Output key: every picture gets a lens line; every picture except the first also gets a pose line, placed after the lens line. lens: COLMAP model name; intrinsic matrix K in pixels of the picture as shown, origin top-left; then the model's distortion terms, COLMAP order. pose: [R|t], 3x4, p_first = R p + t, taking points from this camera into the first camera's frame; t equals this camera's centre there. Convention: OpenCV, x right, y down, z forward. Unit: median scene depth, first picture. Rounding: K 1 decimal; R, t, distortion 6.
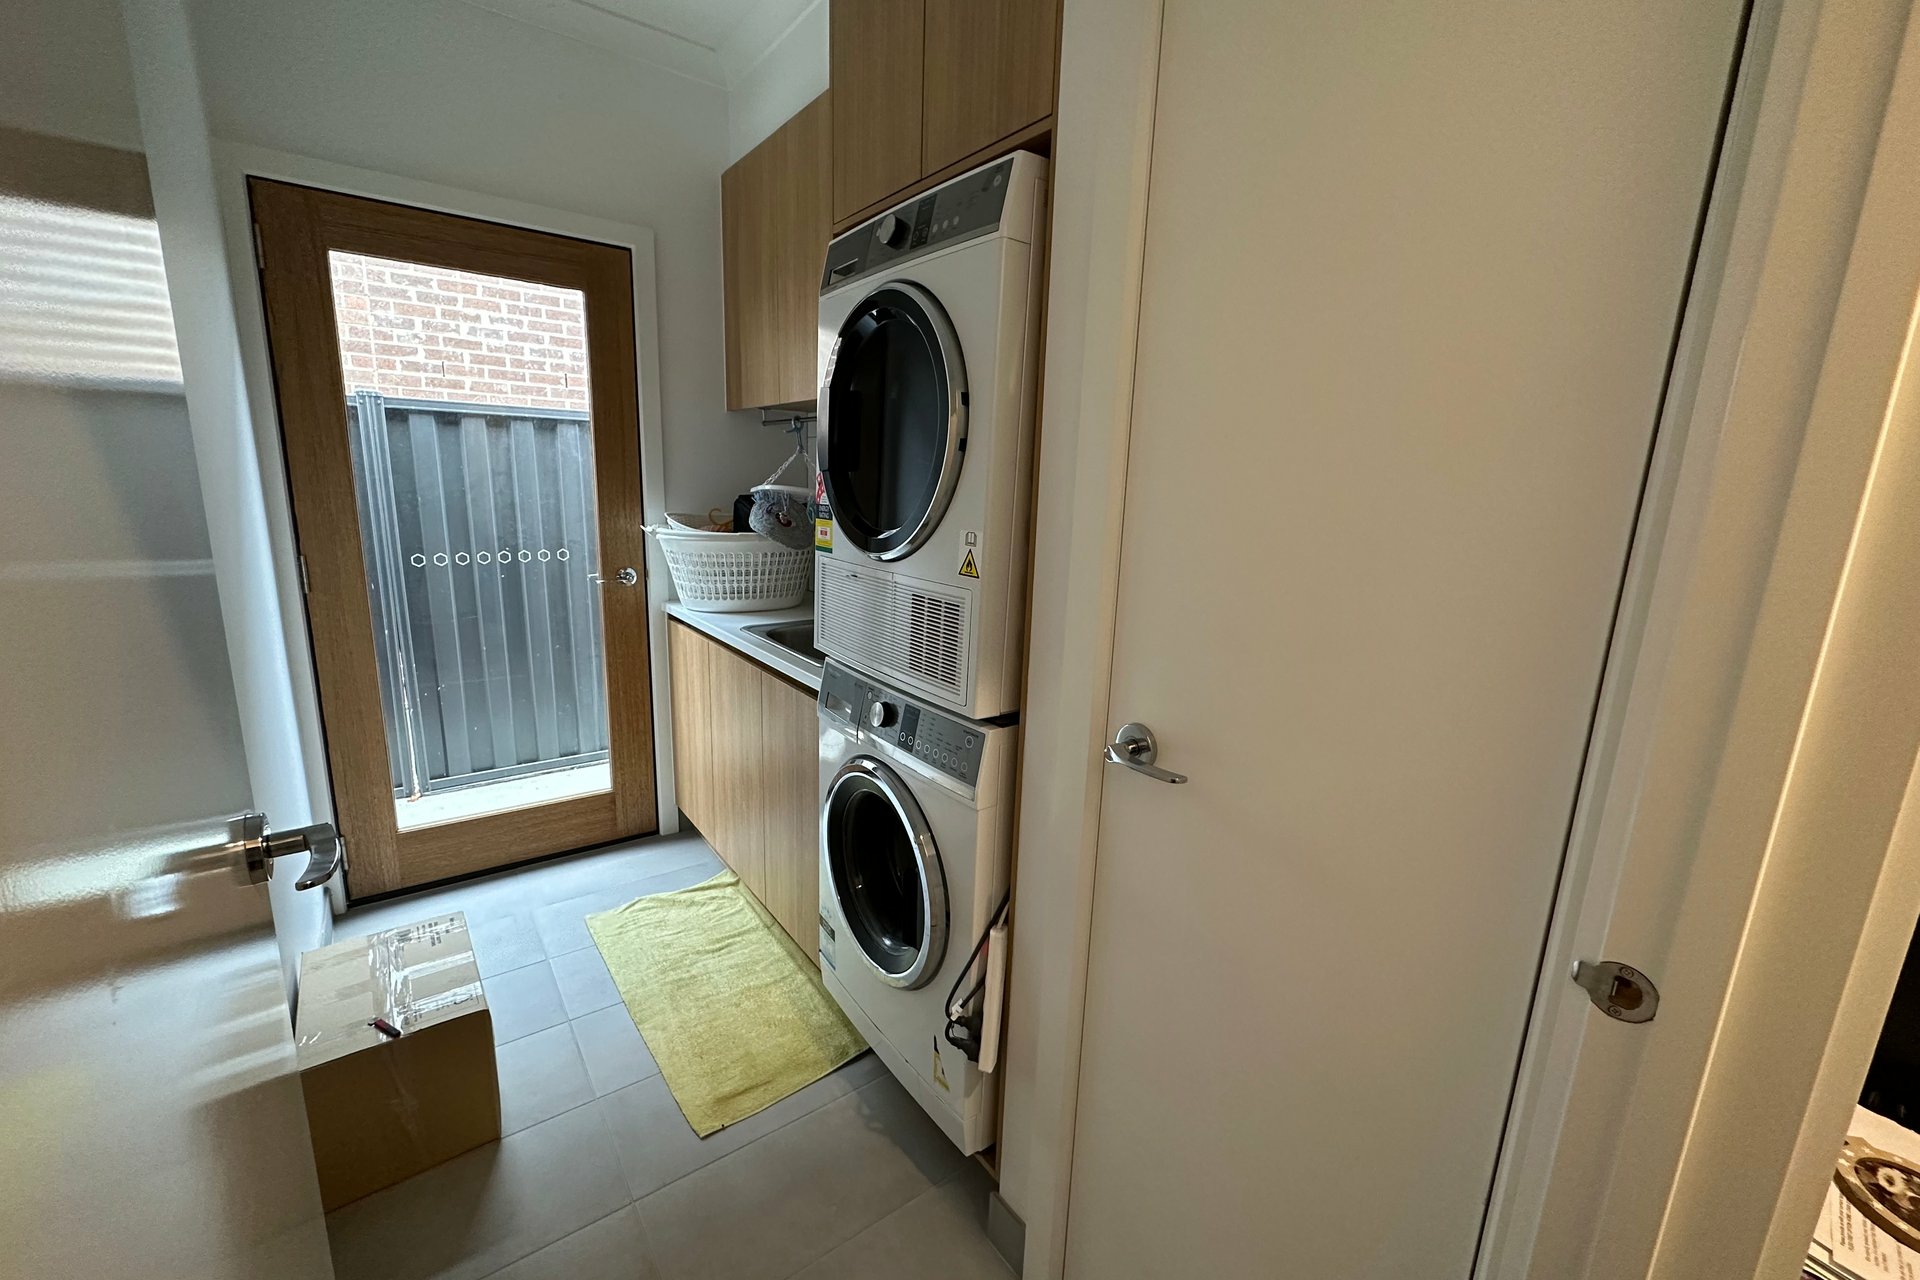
lens RADIAL K [[766.6, 0, 959.9], [0, 766.6, 635.4], [0, 0, 1]] dist [-0.003907, 0.000655]
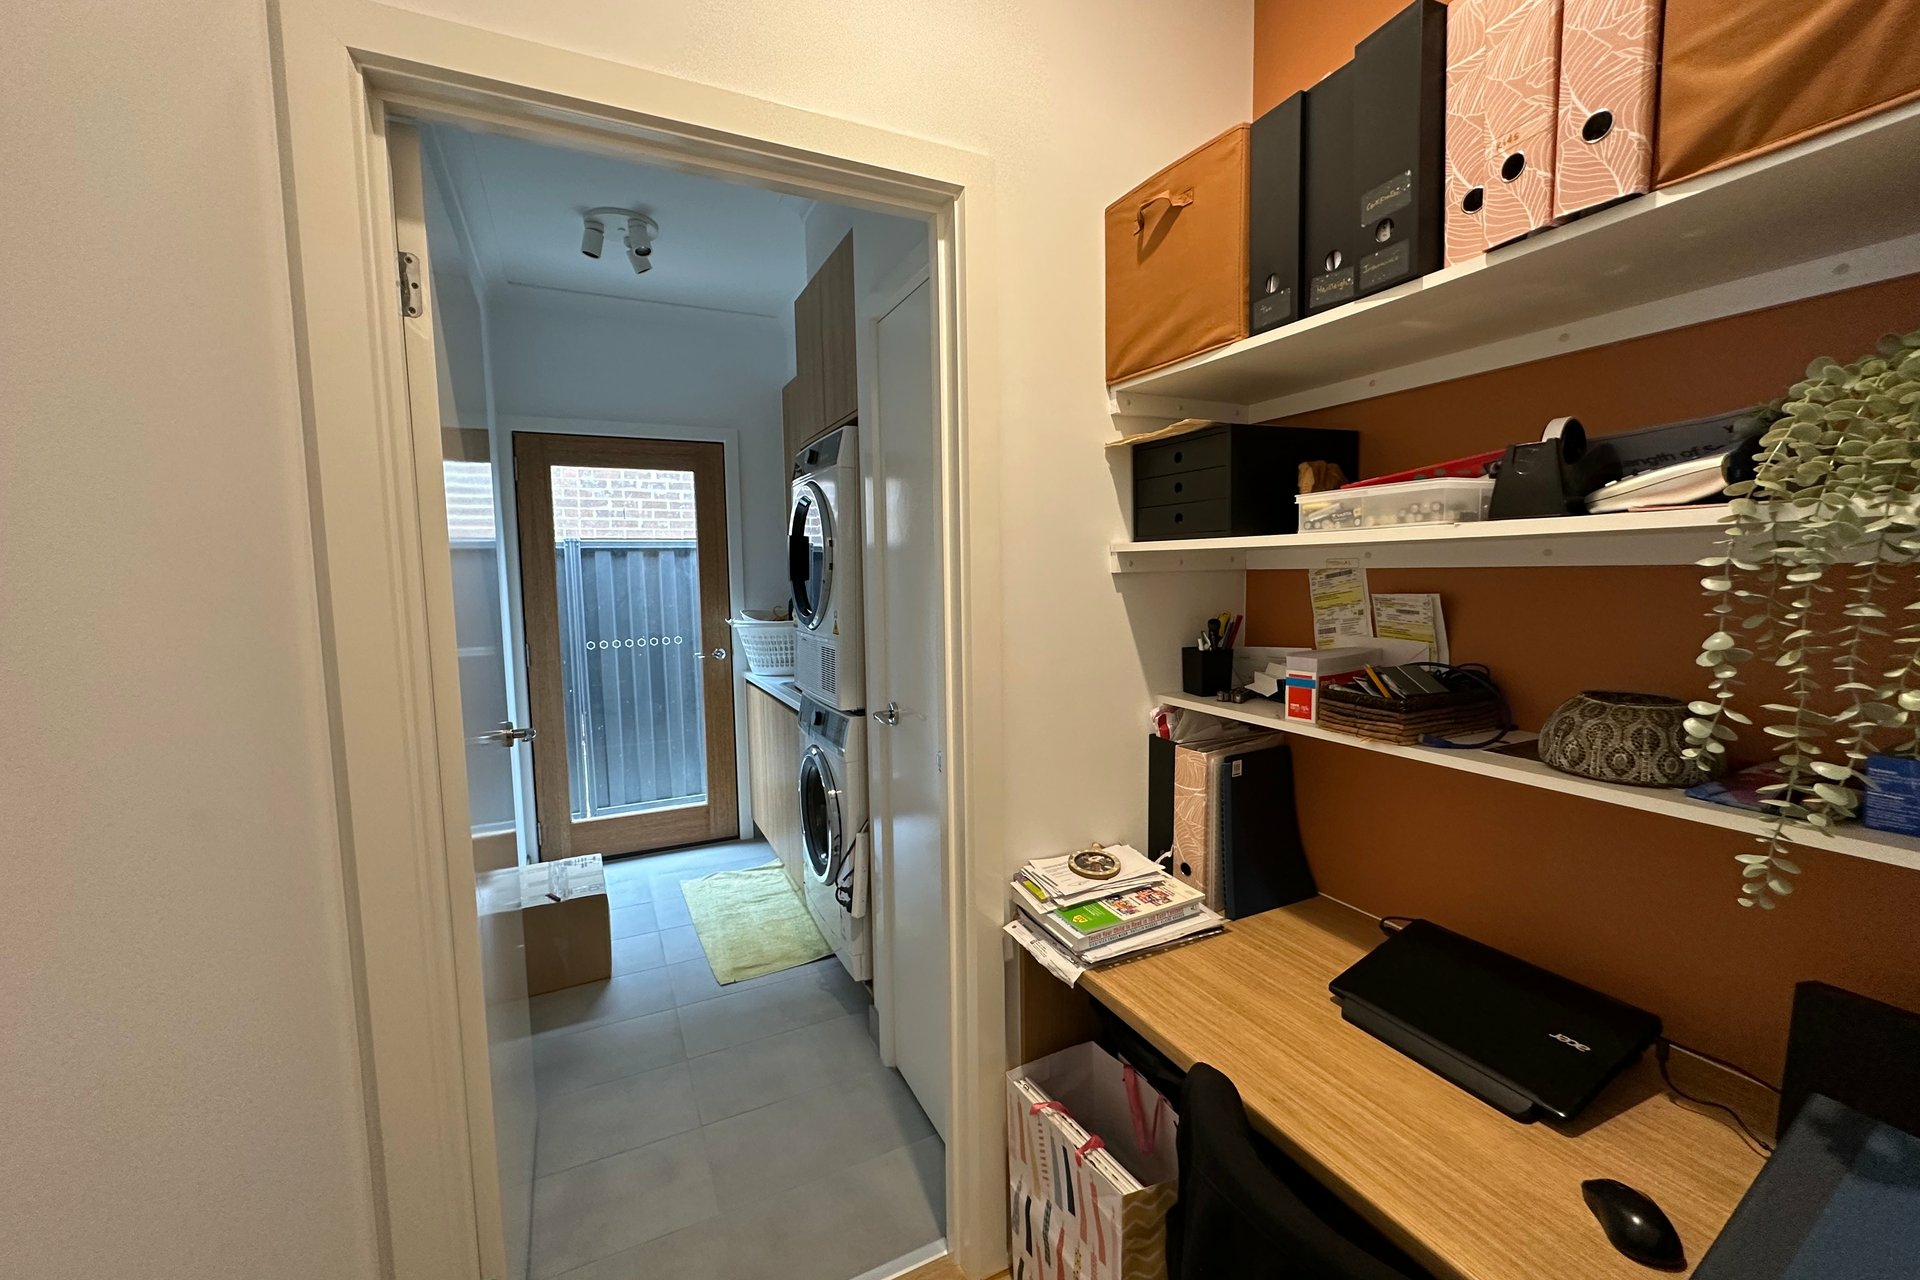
lens RADIAL K [[766.6, 0, 958.2], [0, 766.6, 639.7], [0, 0, 1]] dist [-0.003907, 0.000655]
pose [[0.981262, -0.030663, -0.190222, 0.319472], [0.008432, 0.993144, -0.116594, 0.076823], [0.192493, 0.112806, 0.974793, -0.375810]]
